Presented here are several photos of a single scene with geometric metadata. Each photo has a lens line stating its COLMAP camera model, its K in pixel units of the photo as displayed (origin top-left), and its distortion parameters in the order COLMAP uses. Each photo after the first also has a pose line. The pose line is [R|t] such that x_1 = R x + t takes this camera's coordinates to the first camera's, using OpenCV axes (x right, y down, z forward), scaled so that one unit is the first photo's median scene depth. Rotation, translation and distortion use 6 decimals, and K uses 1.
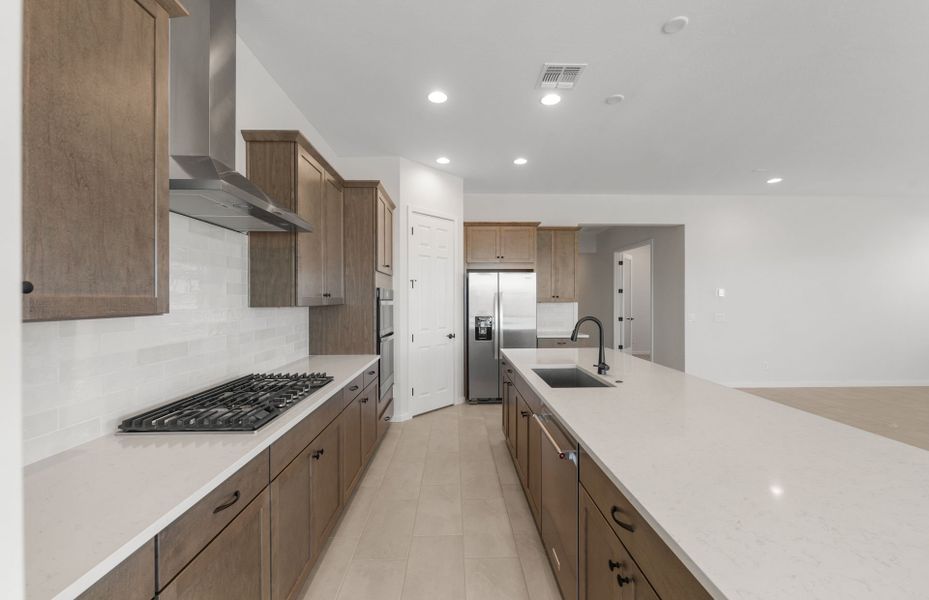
lens RADIAL K [[371.5, 0, 470.5], [0, 371.5, 302.6], [0, 0, 1]] dist [-0.002632, -0.000828]
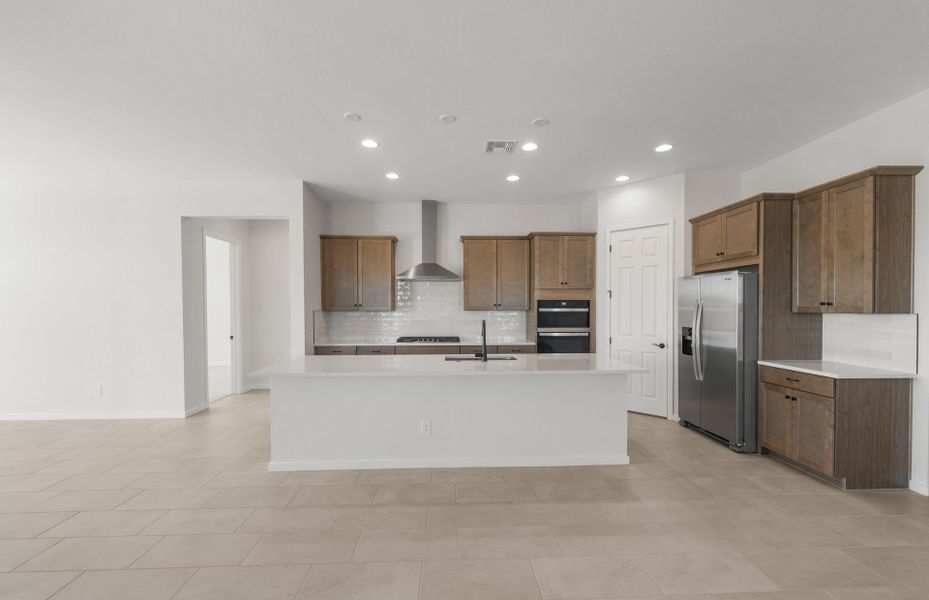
lens RADIAL K [[371.5, 0, 462.8], [0, 371.5, 312.6], [0, 0, 1]] dist [-0.002632, -0.000828]
pose [[0.002773, 0.020605, -0.999784, 1.837064], [-0.006988, 0.999764, 0.020585, -0.023306], [0.999972, 0.006929, 0.002917, 0.972385]]
